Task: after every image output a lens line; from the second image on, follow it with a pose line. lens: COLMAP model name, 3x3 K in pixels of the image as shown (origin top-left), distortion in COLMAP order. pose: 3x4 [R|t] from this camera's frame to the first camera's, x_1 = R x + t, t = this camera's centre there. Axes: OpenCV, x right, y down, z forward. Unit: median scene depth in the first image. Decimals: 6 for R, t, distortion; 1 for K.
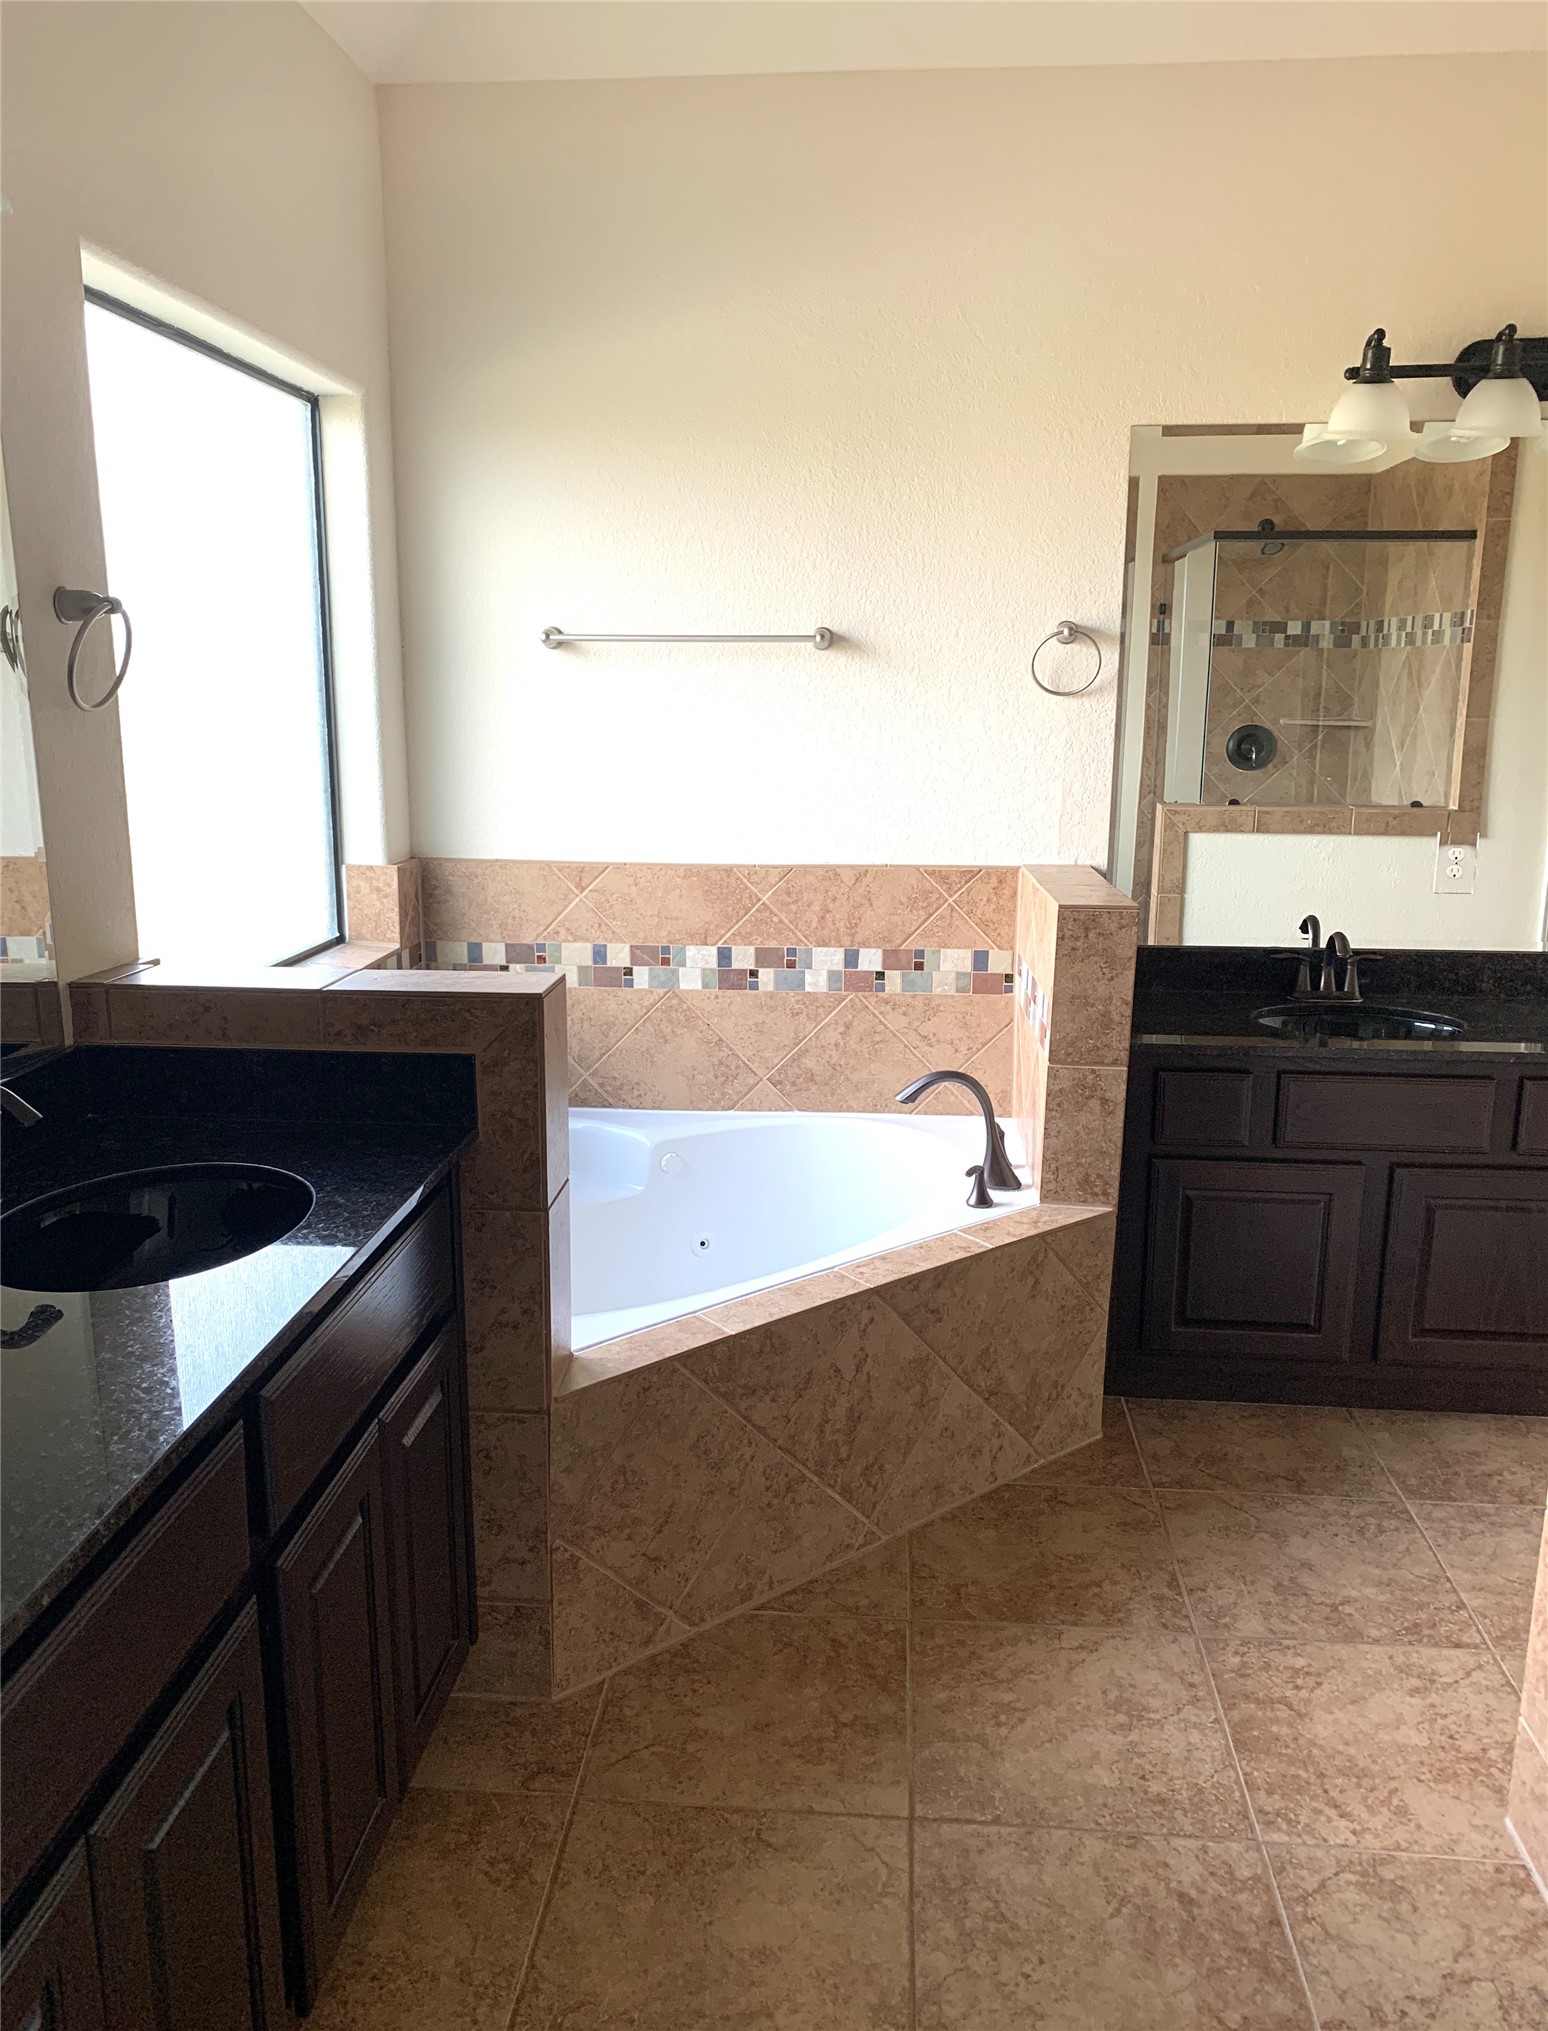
lens RADIAL K [[1577.9, 0, 761.2], [0, 1577.9, 1015.1], [0, 0, 1]] dist [-0.005534, -0.002904]
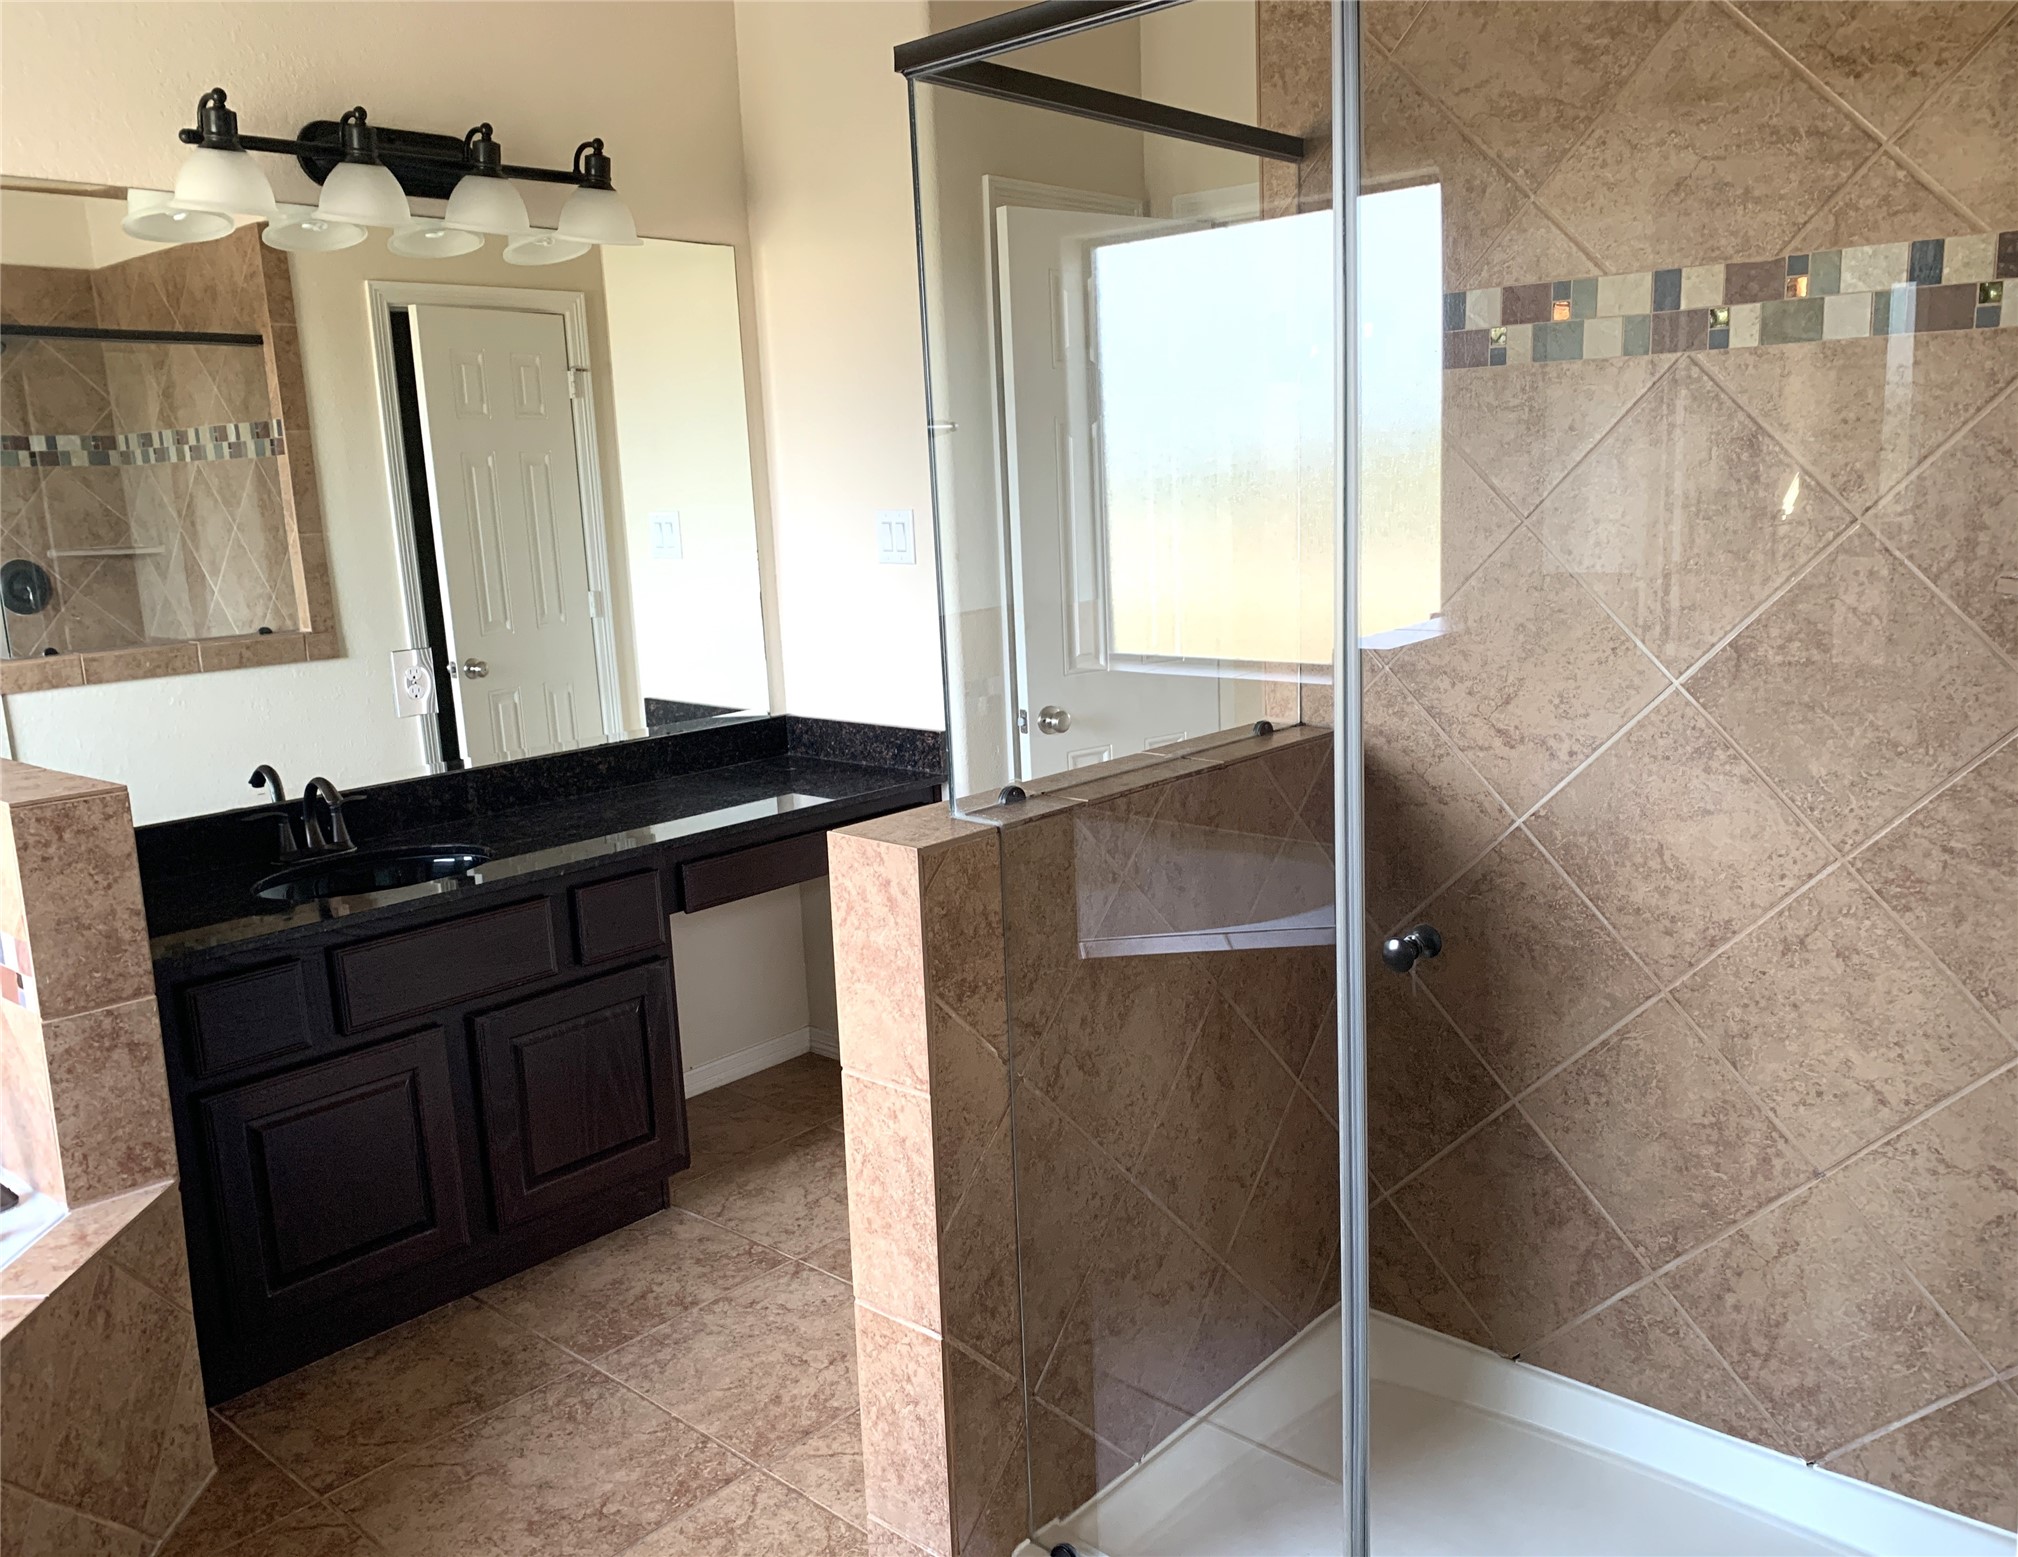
lens RADIAL K [[1567.8, 0, 1003.5], [0, 1567.8, 768.7], [0, 0, 1]] dist [-0.005534, -0.002904]
pose [[0.574343, -0.170833, 0.800591, -0.117786], [0.206698, 0.976557, 0.060096, -0.033660], [-0.792090, 0.130965, 0.596190, 0.202039]]
